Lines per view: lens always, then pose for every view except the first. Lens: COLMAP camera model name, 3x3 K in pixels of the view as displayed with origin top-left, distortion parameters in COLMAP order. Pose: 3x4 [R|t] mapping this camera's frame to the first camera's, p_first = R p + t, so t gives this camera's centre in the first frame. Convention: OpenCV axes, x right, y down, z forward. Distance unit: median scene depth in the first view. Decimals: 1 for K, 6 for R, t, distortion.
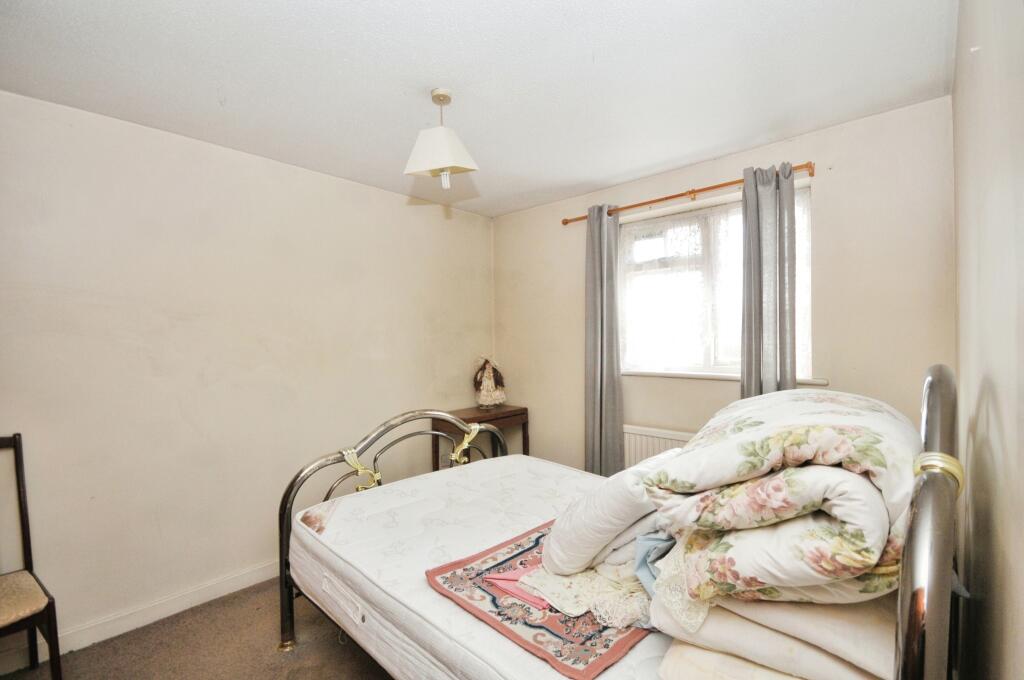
lens RADIAL K [[466.6, 0, 519.8], [0, 466.6, 341.6], [0, 0, 1]] dist [0.005156, -0.010990]
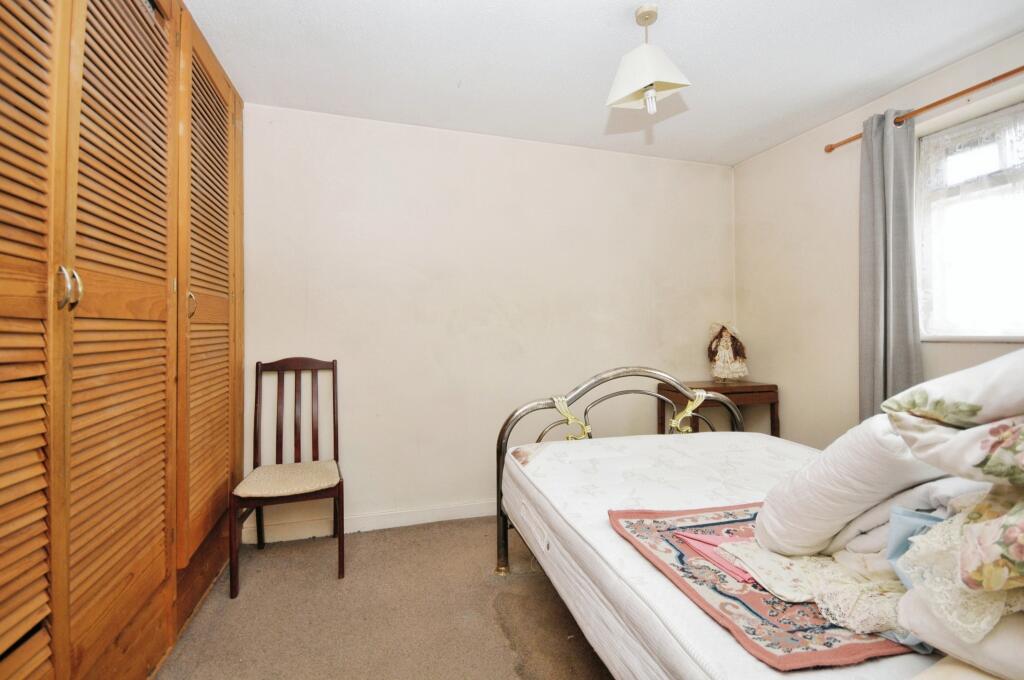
lens RADIAL K [[466.6, 0, 519.8], [0, 466.6, 341.6], [0, 0, 1]] dist [0.005156, -0.010990]
pose [[0.848830, 0.002495, -0.528660, 0.130320], [-0.013556, 0.999763, -0.017047, 0.168829], [0.528492, 0.021637, 0.848663, 0.112186]]
